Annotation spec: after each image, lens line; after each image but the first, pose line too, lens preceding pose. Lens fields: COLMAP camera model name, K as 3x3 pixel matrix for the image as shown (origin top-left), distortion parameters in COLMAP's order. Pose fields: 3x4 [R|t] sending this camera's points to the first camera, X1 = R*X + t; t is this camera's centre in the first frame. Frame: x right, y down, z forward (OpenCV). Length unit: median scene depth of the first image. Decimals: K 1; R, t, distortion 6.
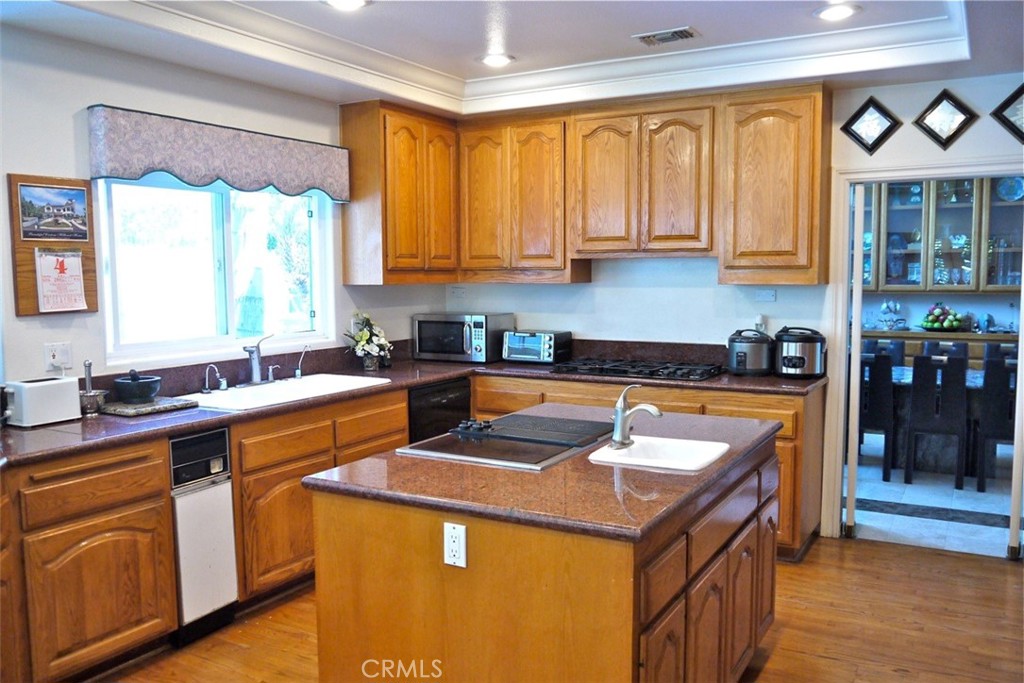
lens RADIAL K [[832.5, 0, 511.1], [0, 832.5, 346.9], [0, 0, 1]] dist [-0.028067, 0.001930]
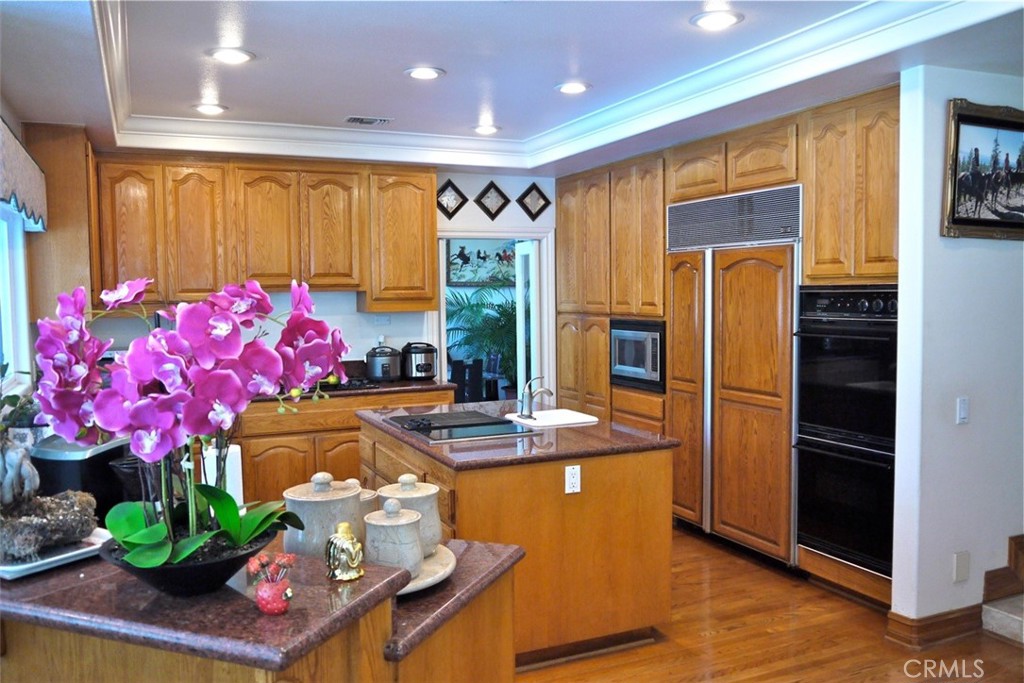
lens RADIAL K [[832.5, 0, 511.0], [0, 832.5, 338.2], [0, 0, 1]] dist [-0.028067, 0.001930]
pose [[0.584177, -0.048112, 0.810199, -0.661579], [0.084026, 0.996463, -0.001412, -0.015555], [-0.807265, 0.068903, 0.586153, 0.078096]]
